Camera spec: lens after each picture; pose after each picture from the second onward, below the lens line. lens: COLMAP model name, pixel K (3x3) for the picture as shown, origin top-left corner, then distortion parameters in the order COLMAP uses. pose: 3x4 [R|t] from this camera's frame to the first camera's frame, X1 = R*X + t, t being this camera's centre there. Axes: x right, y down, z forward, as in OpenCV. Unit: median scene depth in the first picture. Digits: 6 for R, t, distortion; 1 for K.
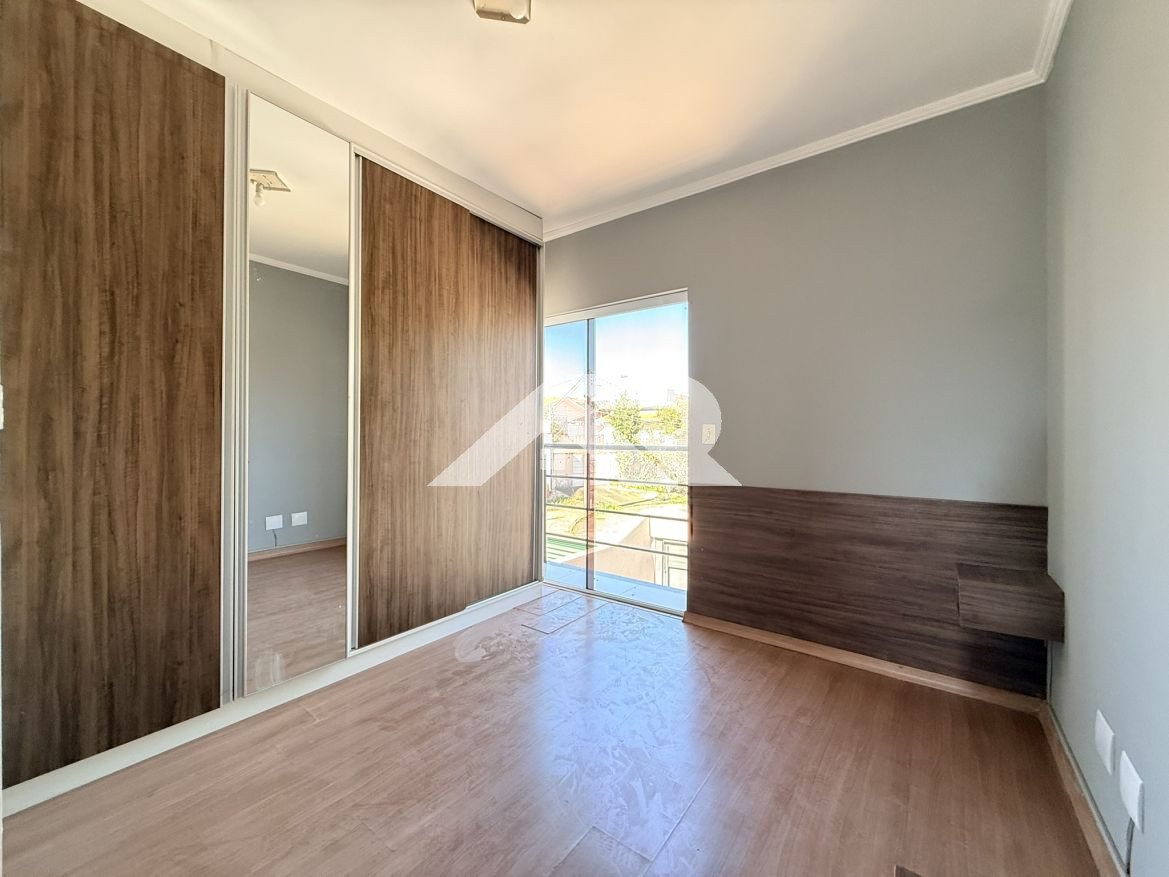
lens RADIAL K [[465.5, 0, 586.2], [0, 465.5, 438.5], [0, 0, 1]] dist [-0.000662, -0.000505]
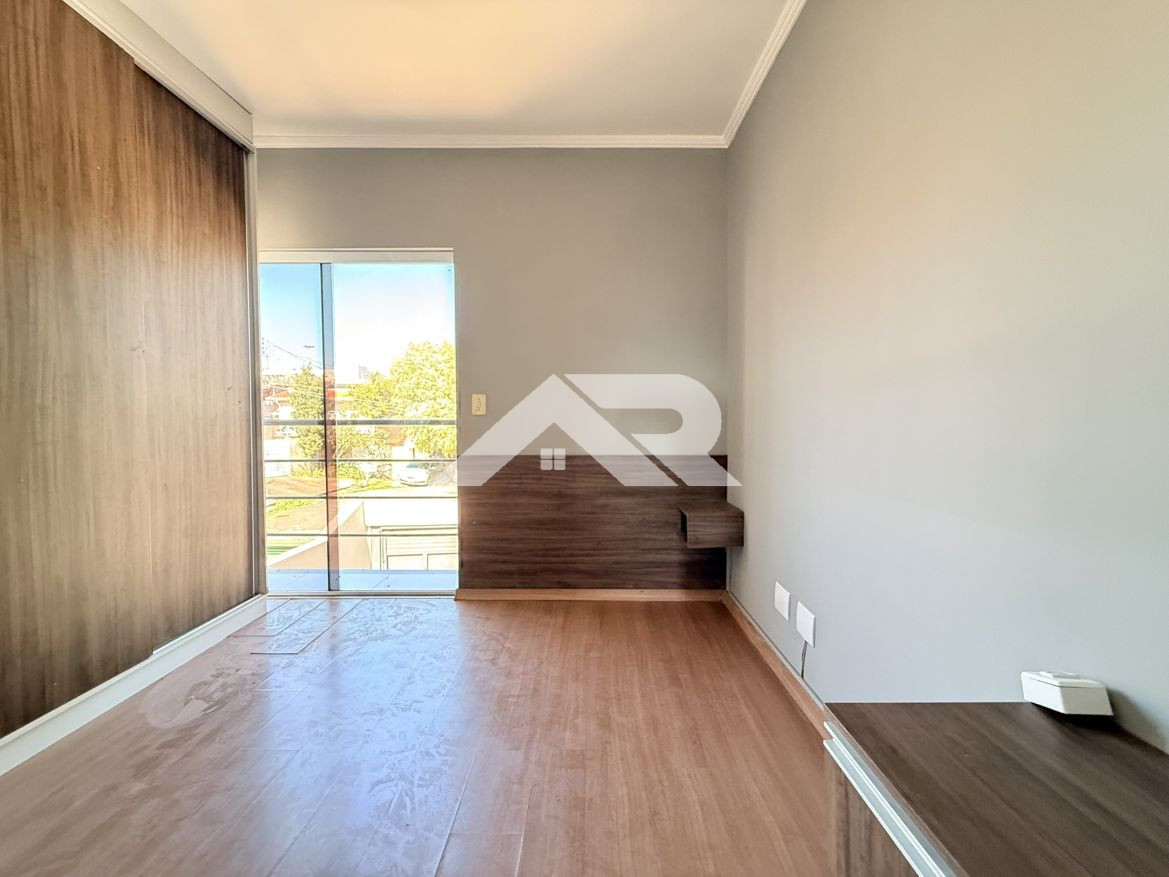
lens RADIAL K [[465.5, 0, 586.2], [0, 465.5, 438.5], [0, 0, 1]] dist [-0.000662, -0.000505]
pose [[0.806389, -0.031396, 0.590551, -0.144579], [0.007987, 0.999077, 0.042208, 0.024097], [-0.591331, -0.029320, 0.805895, 0.081527]]
